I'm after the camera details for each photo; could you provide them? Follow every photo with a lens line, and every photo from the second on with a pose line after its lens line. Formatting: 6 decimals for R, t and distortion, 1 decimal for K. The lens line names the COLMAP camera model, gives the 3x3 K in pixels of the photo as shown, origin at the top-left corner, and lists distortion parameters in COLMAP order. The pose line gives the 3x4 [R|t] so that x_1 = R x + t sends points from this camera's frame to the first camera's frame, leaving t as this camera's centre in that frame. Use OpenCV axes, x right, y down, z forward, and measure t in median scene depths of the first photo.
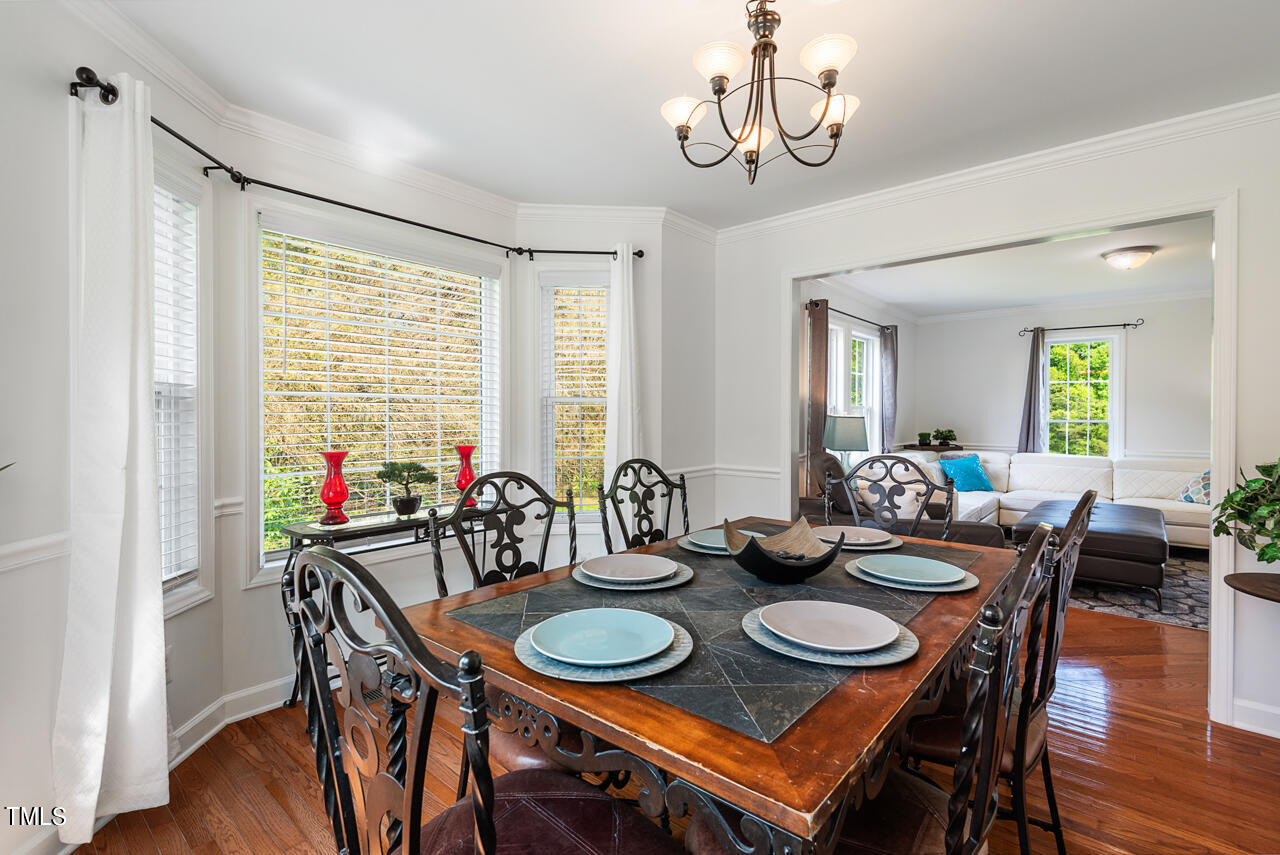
lens RADIAL K [[577.3, 0, 640.0], [0, 577.3, 427.5], [0, 0, 1]] dist [-0.000212, -0.000378]
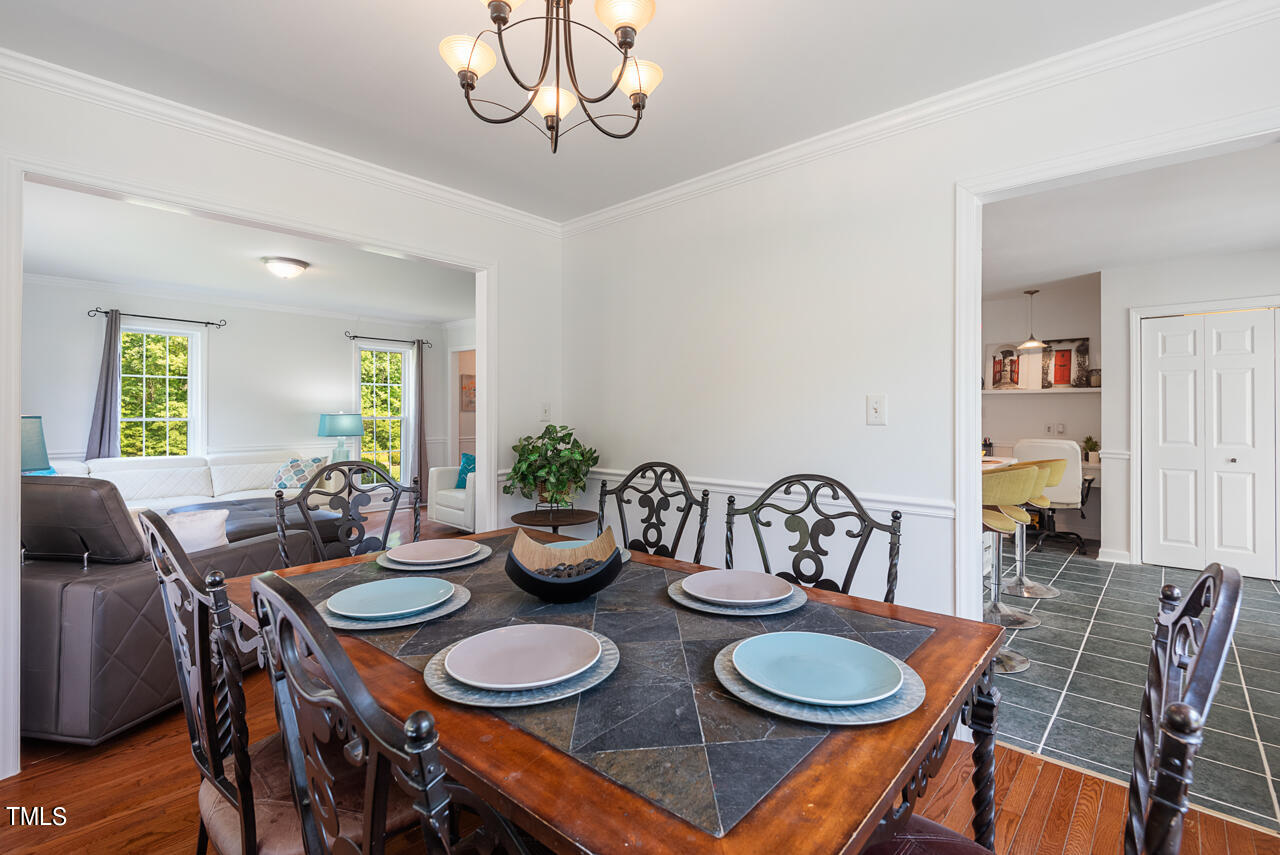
lens RADIAL K [[591.6, 0, 638.3], [0, 591.6, 409.6], [0, 0, 1]] dist [0.012061, -0.000022]
pose [[0.032697, -0.001147, 0.999465, -0.679051], [0.027305, 0.999627, 0.000254, -0.025265], [-0.999092, 0.027282, 0.032716, 0.855223]]
